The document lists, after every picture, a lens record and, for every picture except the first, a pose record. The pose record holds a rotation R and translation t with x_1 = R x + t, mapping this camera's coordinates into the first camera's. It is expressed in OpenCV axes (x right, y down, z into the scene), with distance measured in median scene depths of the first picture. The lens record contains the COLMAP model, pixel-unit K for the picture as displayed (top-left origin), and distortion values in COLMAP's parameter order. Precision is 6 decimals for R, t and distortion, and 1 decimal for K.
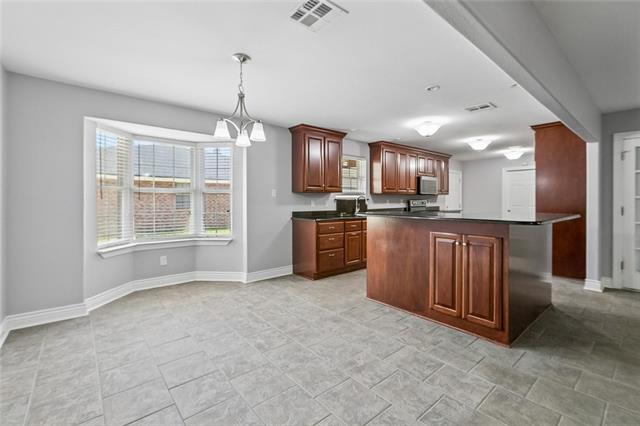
lens RADIAL K [[283.8, 0, 319.5], [0, 283.8, 201.1], [0, 0, 1]] dist [0.001038, 0.000141]
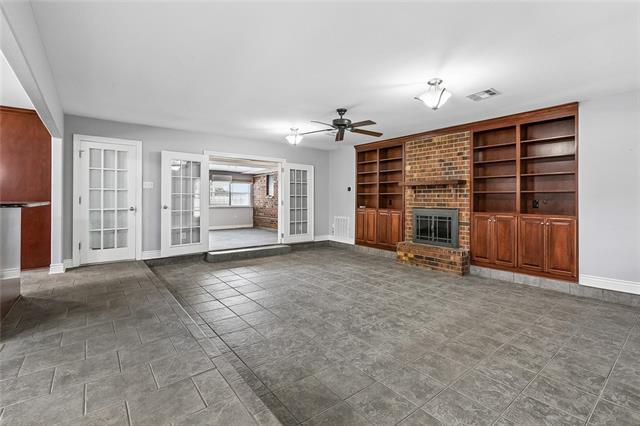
lens RADIAL K [[294.2, 0, 319.6], [0, 294.2, 198.7], [0, 0, 1]] dist [-0.000330, -0.000077]
pose [[0.036394, 0.001131, 0.999337, -0.138118], [0.004170, 0.999990, -0.001284, 0.035255], [-0.999329, 0.004214, 0.036389, -0.053274]]
